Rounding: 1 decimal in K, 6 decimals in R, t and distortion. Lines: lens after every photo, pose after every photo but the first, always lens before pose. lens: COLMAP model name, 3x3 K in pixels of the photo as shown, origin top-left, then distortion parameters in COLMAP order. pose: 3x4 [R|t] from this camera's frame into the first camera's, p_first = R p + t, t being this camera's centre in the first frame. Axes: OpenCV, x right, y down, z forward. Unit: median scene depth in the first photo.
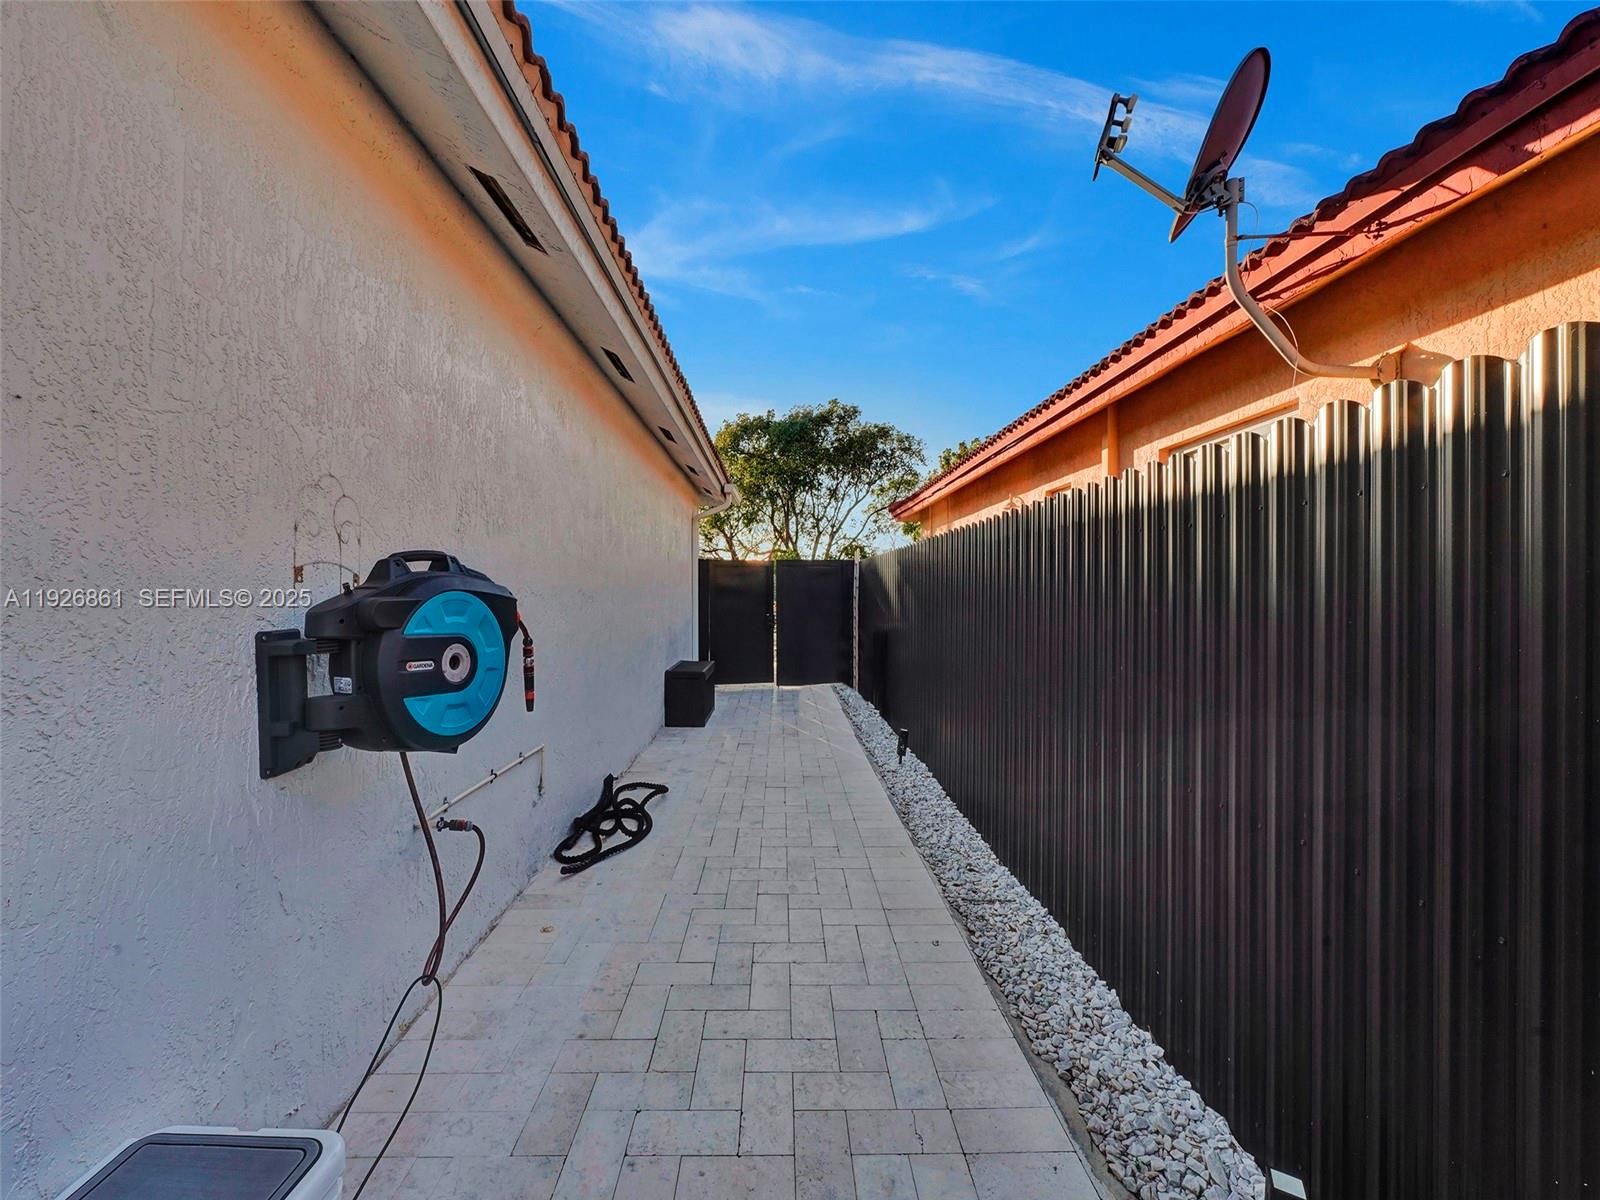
lens RADIAL K [[647.7, 0, 801.3], [0, 647.7, 601.8], [0, 0, 1]] dist [0.000089, 0.000010]
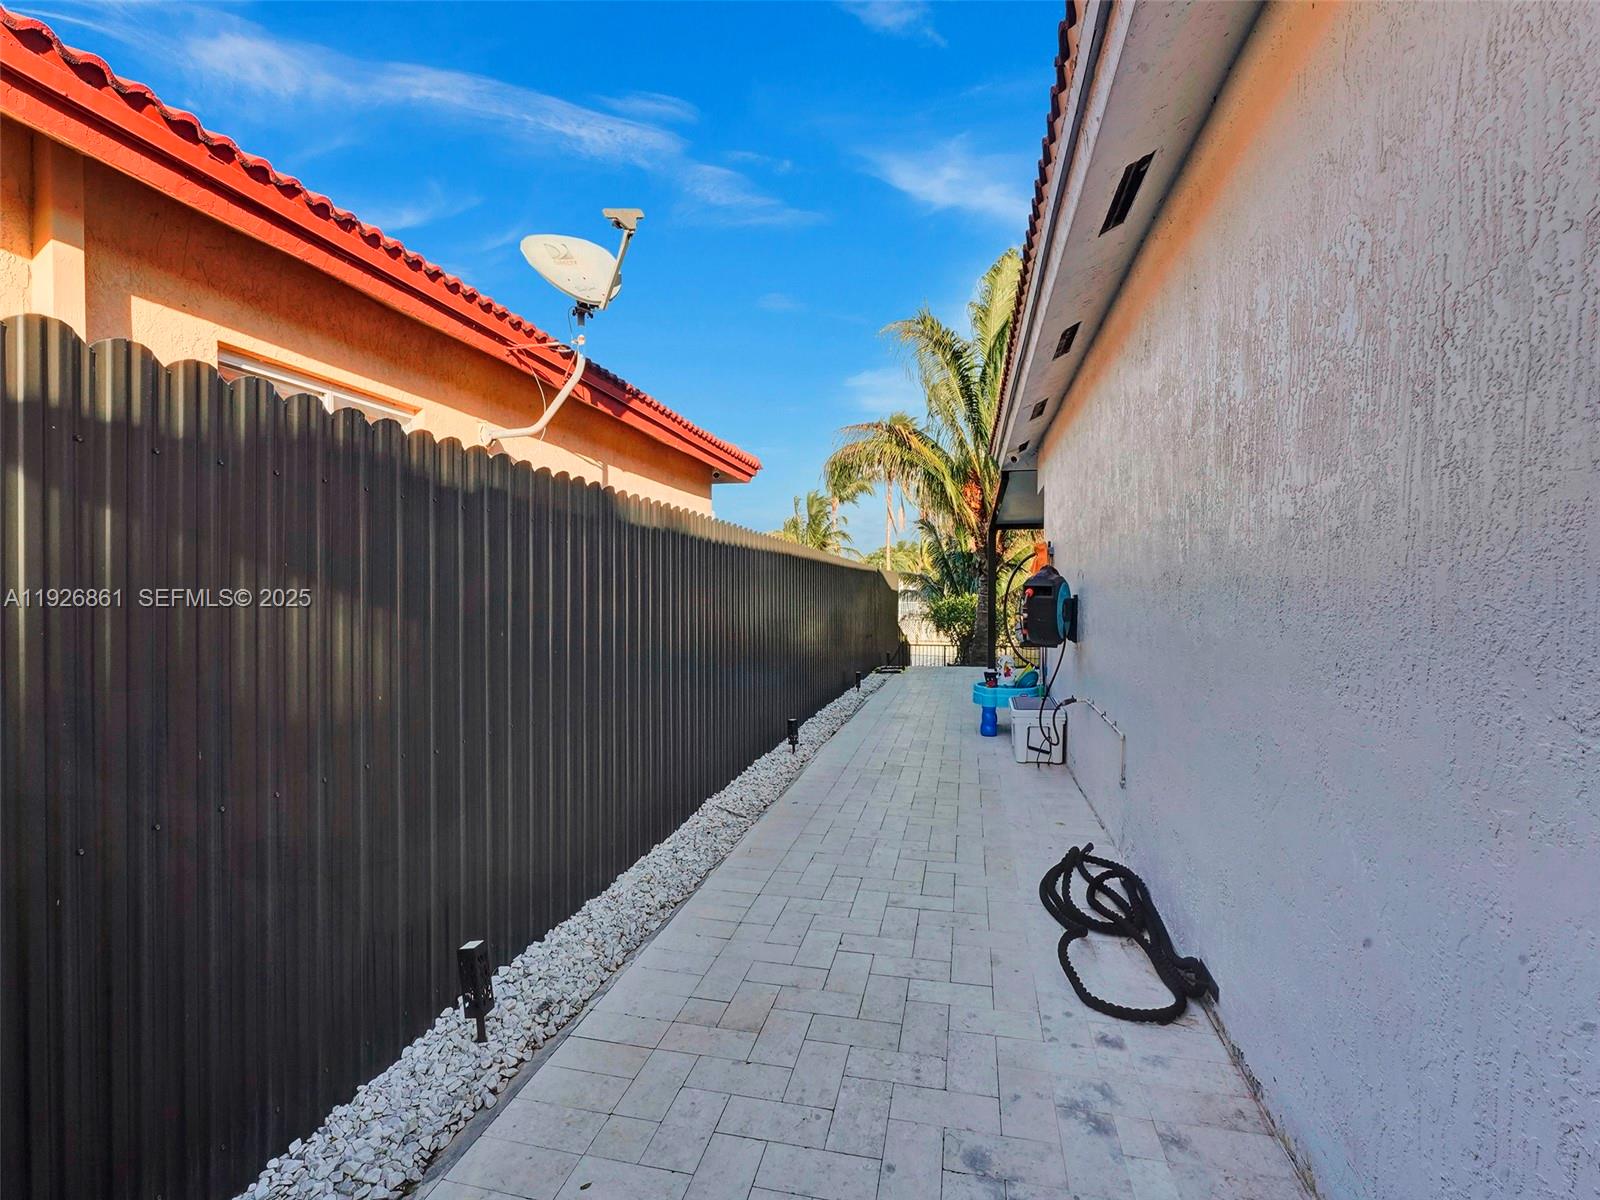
lens RADIAL K [[689.5, 0, 799.4], [0, 689.5, 583.0], [0, 0, 1]] dist [-0.000018, 0.000138]
pose [[-0.963879, 0.000498, 0.266340, -0.188076], [0.002291, 0.999977, 0.006422, -0.016192], [-0.266330, 0.006800, -0.963858, 1.955753]]
